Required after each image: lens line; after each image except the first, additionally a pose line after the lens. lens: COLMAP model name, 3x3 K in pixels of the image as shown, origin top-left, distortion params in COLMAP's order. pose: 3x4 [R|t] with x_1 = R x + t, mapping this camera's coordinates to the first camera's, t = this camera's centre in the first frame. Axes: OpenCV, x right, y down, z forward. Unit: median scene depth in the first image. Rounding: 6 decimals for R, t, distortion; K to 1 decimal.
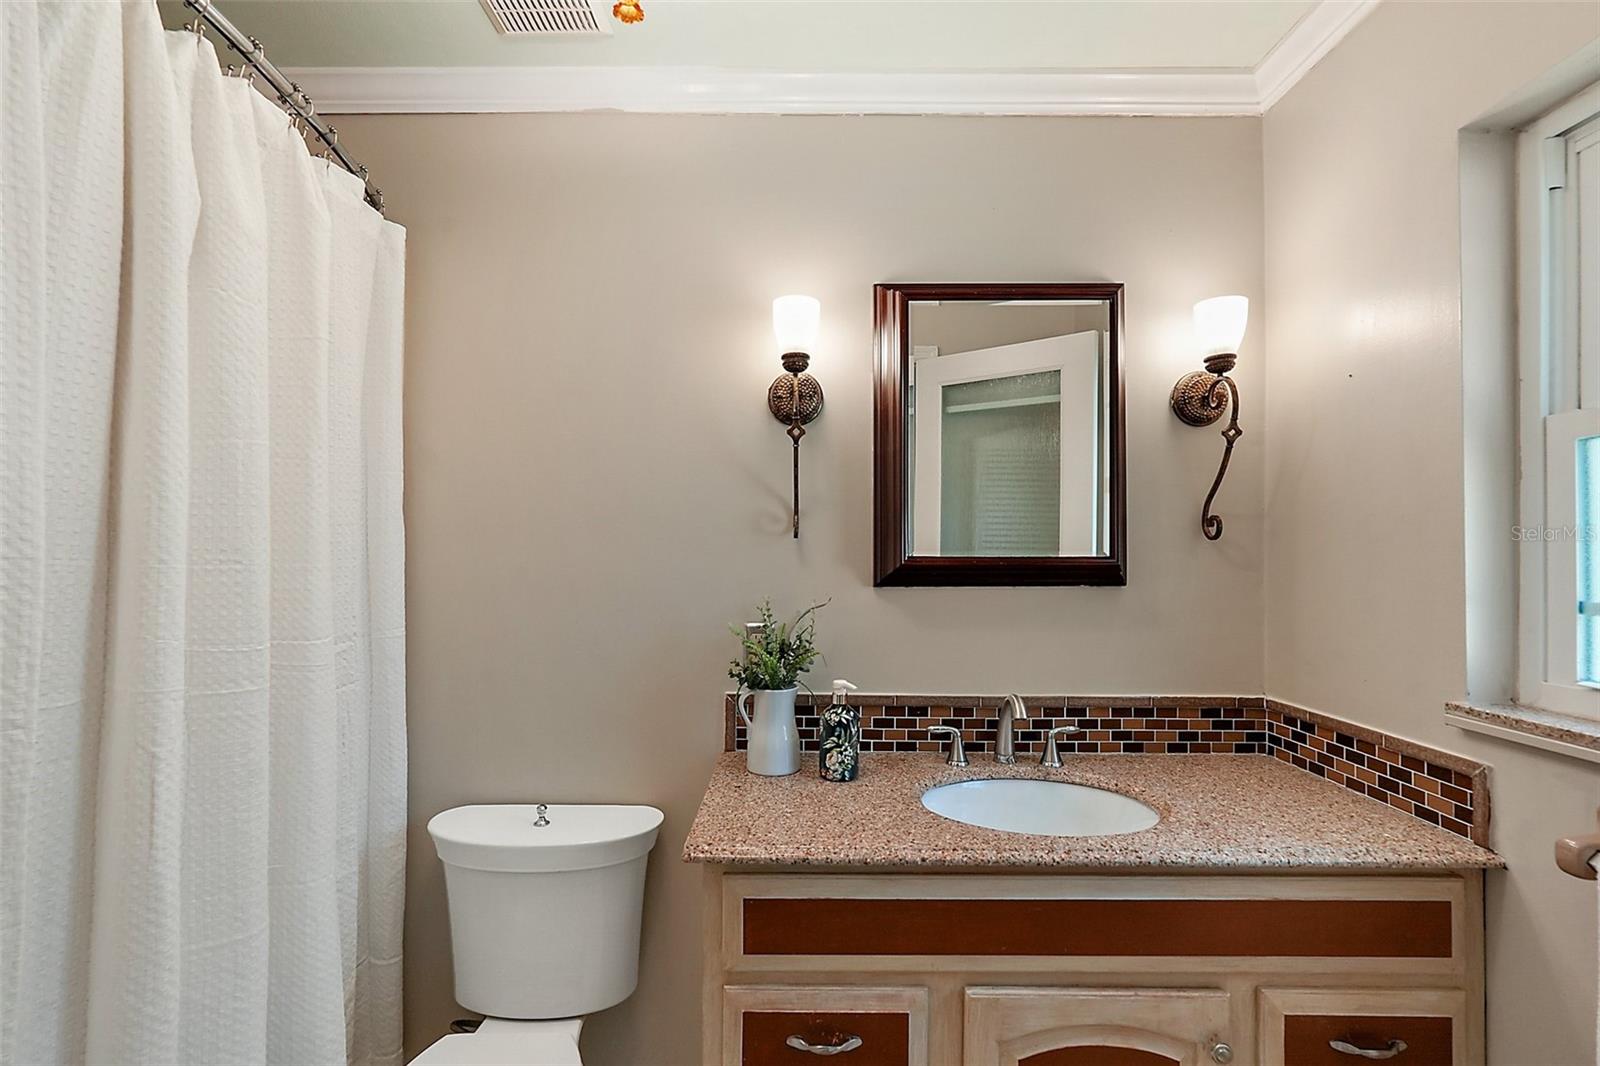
lens RADIAL K [[725.8, 0, 798.8], [0, 725.8, 547.8], [0, 0, 1]] dist [-0.016383, 0.005918]
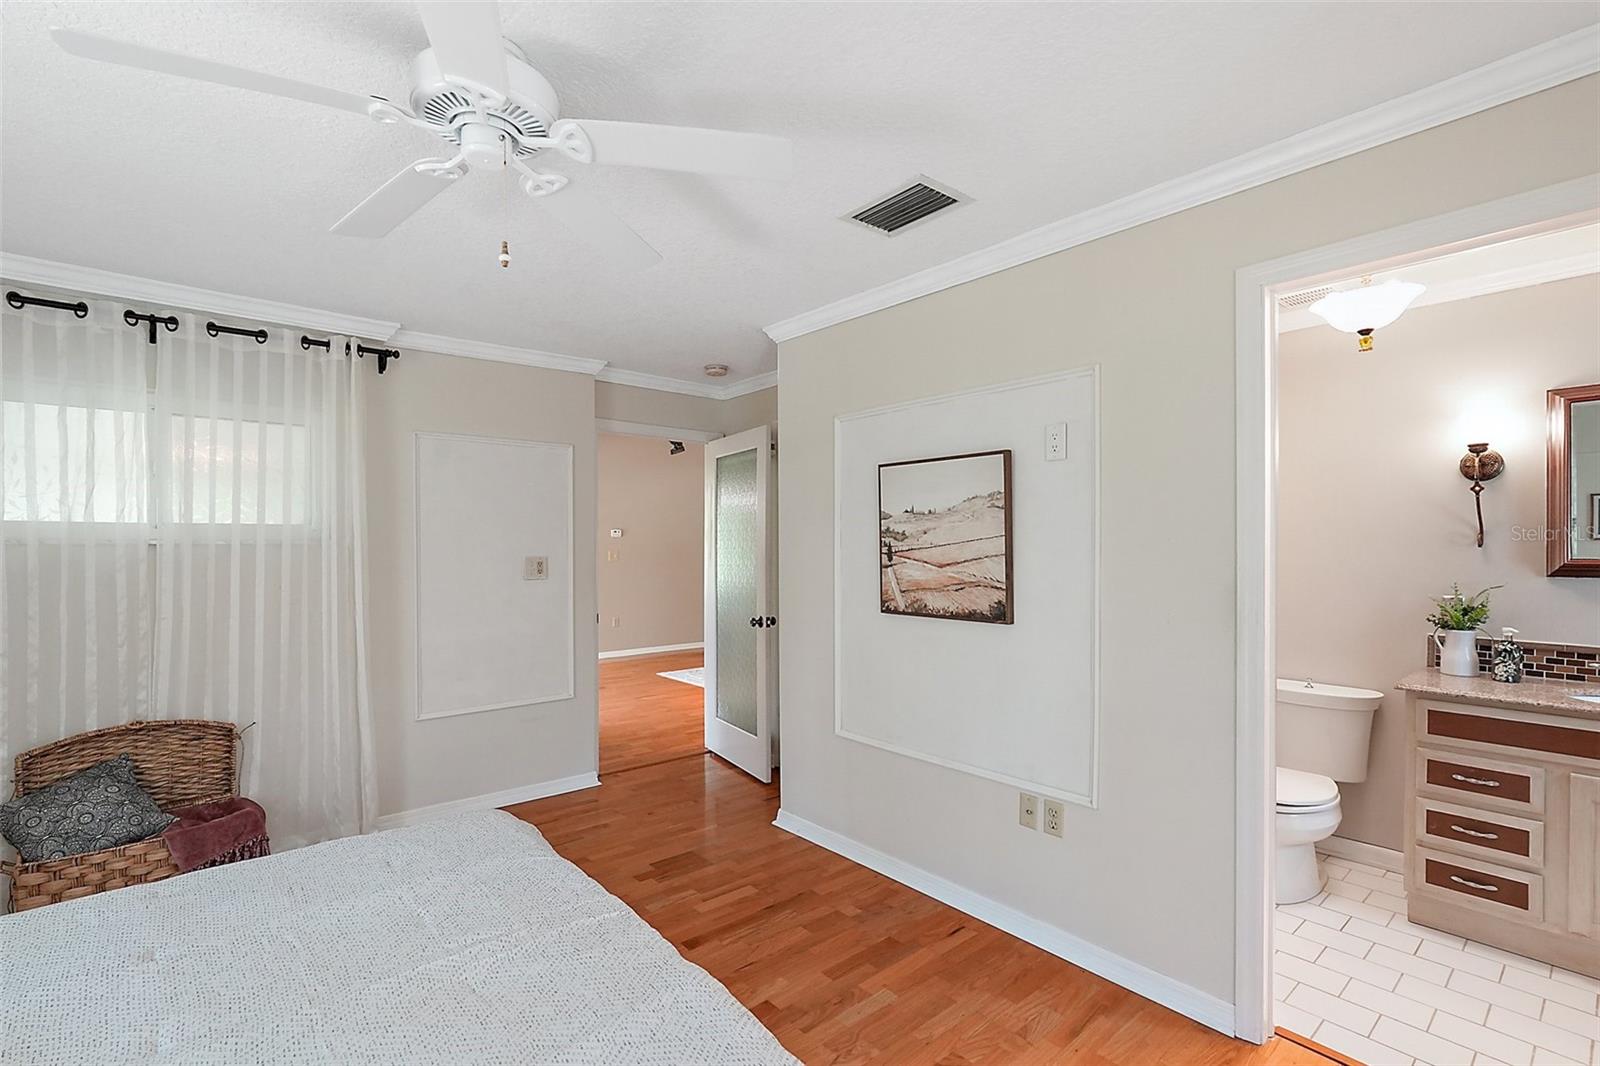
lens RADIAL K [[725.8, 0, 798.7], [0, 725.8, 564.8], [0, 0, 1]] dist [-0.016383, 0.005918]
pose [[0.650950, 0.006123, -0.759096, 0.249956], [0.016215, 0.999627, 0.021968, -0.037694], [0.758947, -0.026608, 0.650608, -1.405166]]
